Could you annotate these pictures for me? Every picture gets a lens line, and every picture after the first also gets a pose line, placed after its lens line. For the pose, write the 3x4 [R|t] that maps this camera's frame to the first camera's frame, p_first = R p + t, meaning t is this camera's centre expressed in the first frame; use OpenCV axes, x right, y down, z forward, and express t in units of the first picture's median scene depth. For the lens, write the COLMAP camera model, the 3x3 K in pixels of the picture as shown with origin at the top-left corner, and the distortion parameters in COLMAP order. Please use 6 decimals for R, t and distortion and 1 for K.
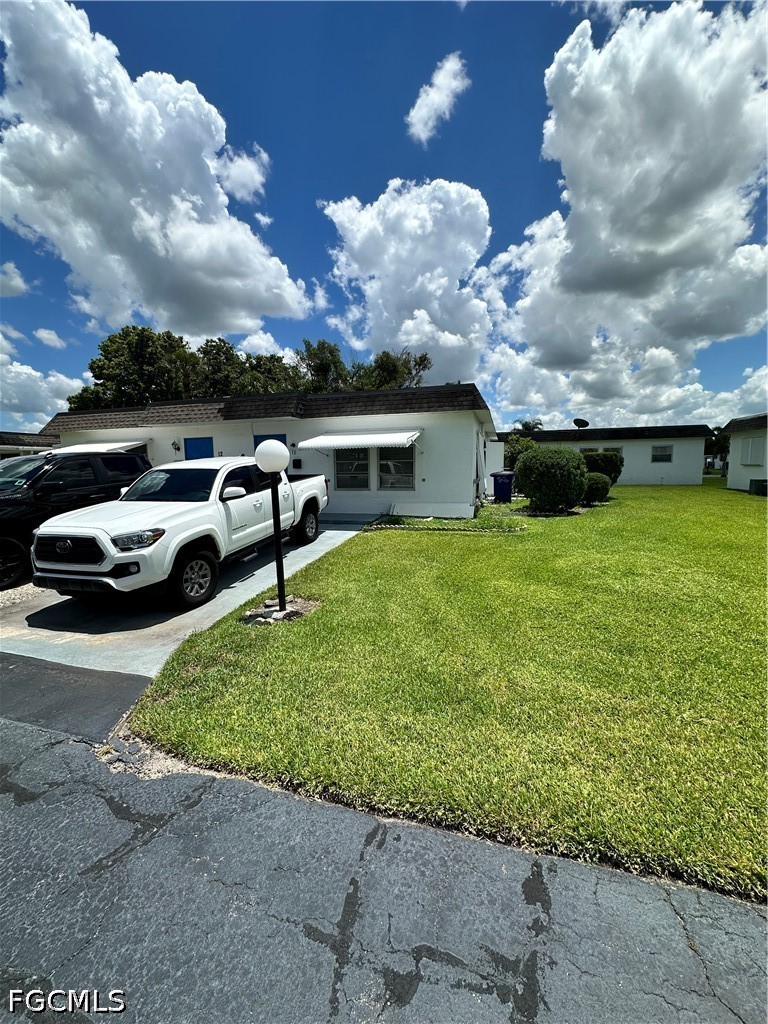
lens RADIAL K [[409.5, 0, 386.2], [0, 409.5, 509.9], [0, 0, 1]] dist [-0.004227, 0.001423]
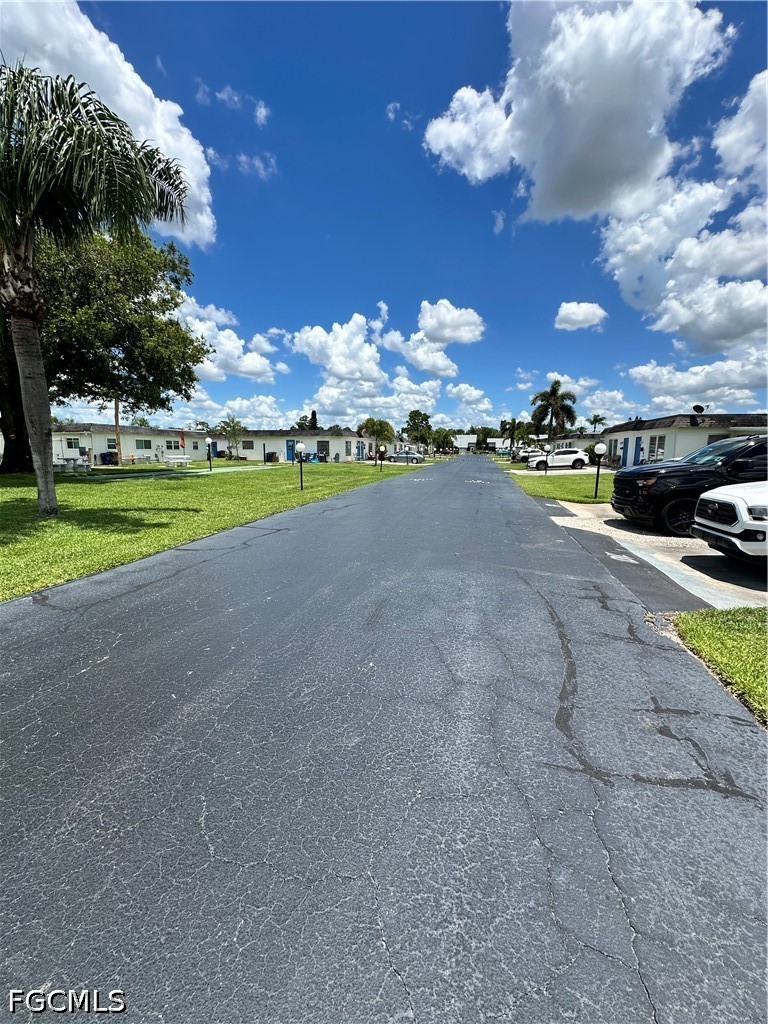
lens RADIAL K [[409.5, 0, 383.7], [0, 409.5, 514.6], [0, 0, 1]] dist [-0.004227, 0.001423]
pose [[0.054921, 0.172848, -0.983416, 0.390043], [-0.119298, 0.978984, 0.165406, 0.018254], [0.991338, 0.108235, 0.074387, -0.118169]]
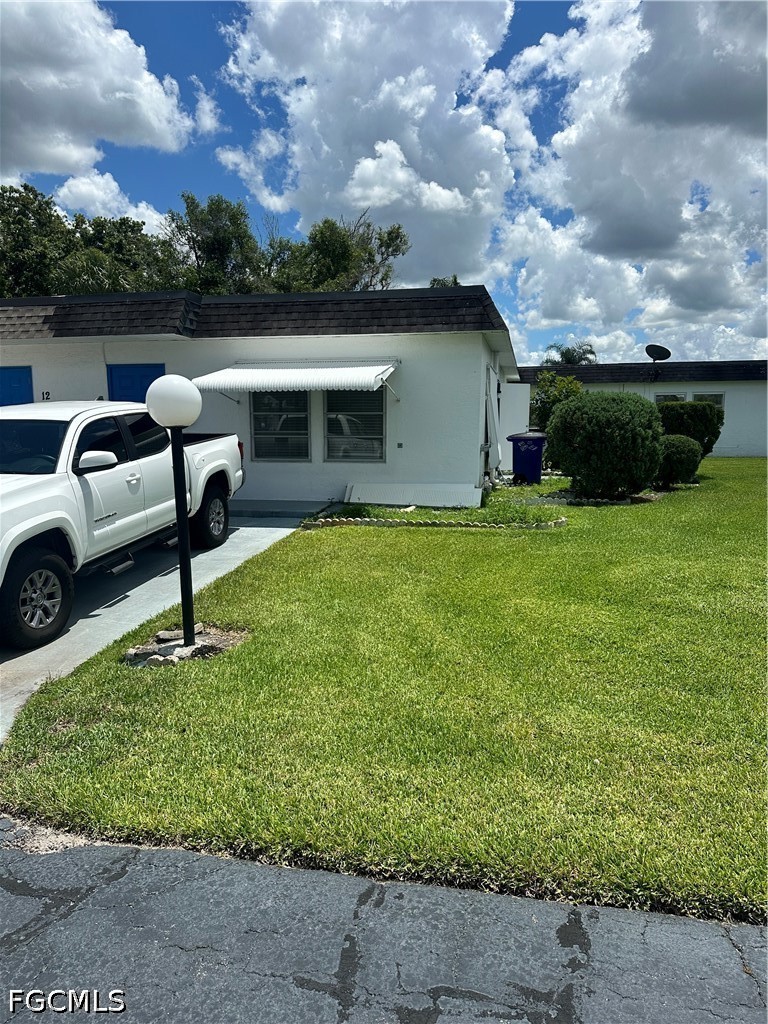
lens RADIAL K [[719.8, 0, 380.2], [0, 719.8, 510.3], [0, 0, 1]] dist [0.060547, -0.060050]
pose [[0.997052, 0.002089, 0.076697, -0.040460], [-0.003186, 0.999894, 0.014180, 0.017979], [-0.076660, -0.014382, 0.996954, -0.127084]]
